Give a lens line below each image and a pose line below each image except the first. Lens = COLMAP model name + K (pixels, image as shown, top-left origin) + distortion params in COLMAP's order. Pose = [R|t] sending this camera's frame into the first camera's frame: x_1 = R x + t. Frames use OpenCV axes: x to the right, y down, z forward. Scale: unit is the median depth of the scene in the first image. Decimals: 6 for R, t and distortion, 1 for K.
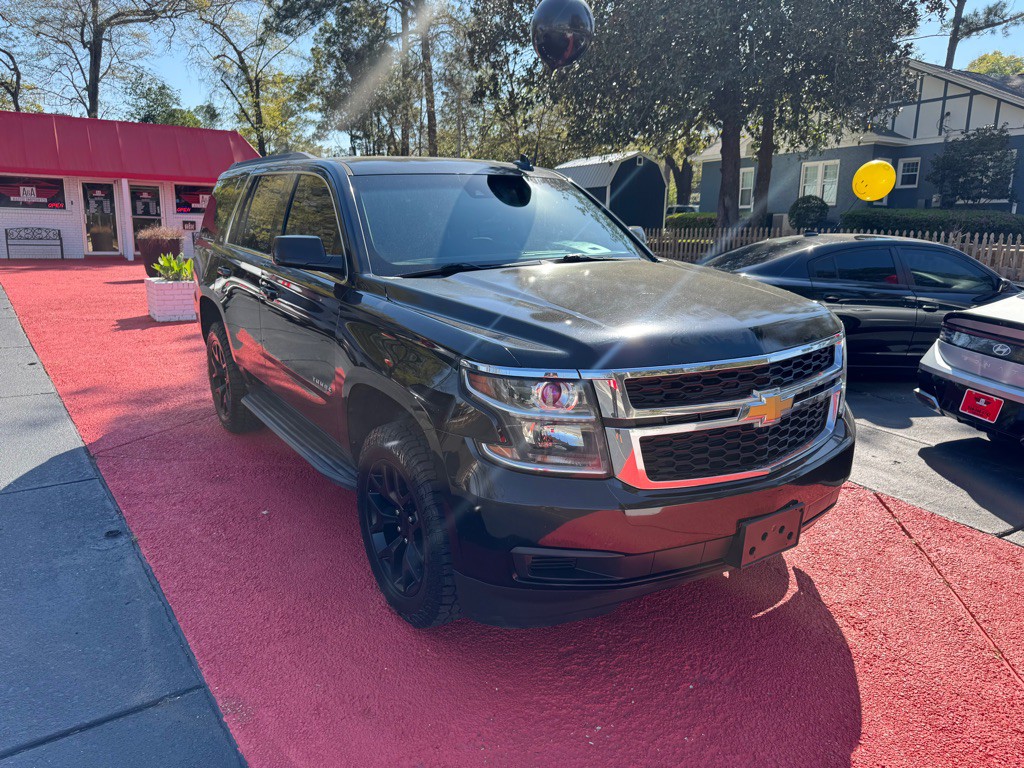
lens RADIAL K [[718.4, 0, 509.5], [0, 718.4, 404.3], [0, 0, 1]] dist [0.003775, -0.008765]
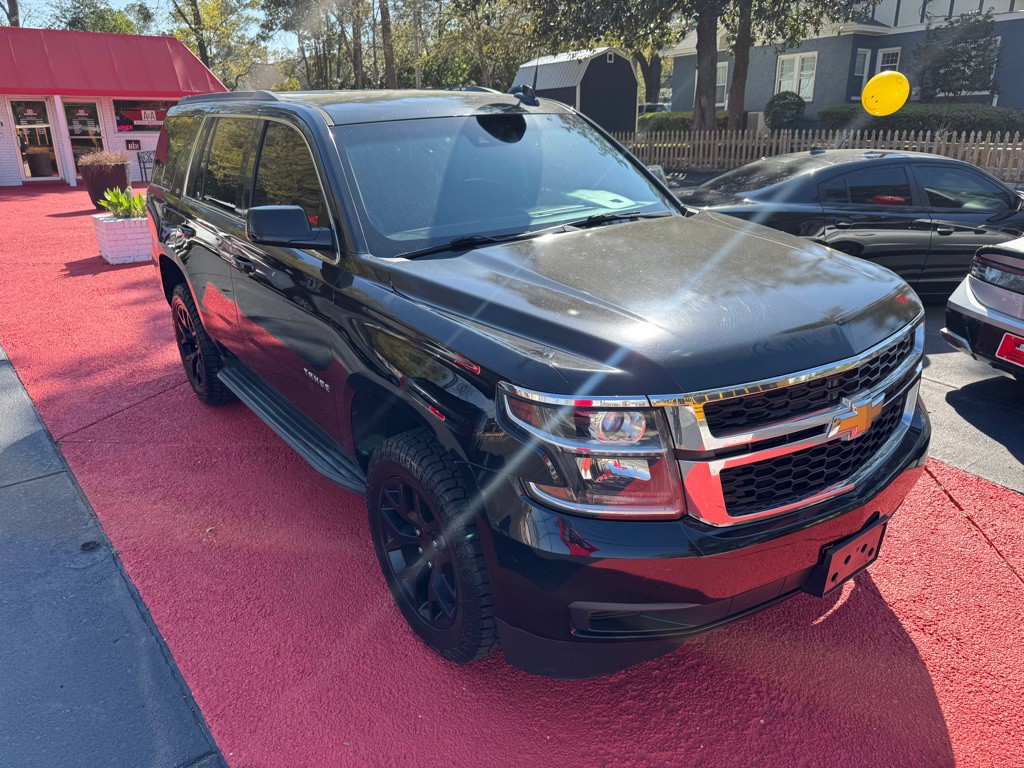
lens RADIAL K [[718.4, 0, 509.5], [0, 718.4, 404.3], [0, 0, 1]] dist [0.003775, -0.008765]
pose [[0.998377, -0.043724, 0.036501, -0.038353], [0.038909, 0.991577, 0.123534, -0.060671], [-0.041595, -0.121913, 0.991669, 0.078766]]
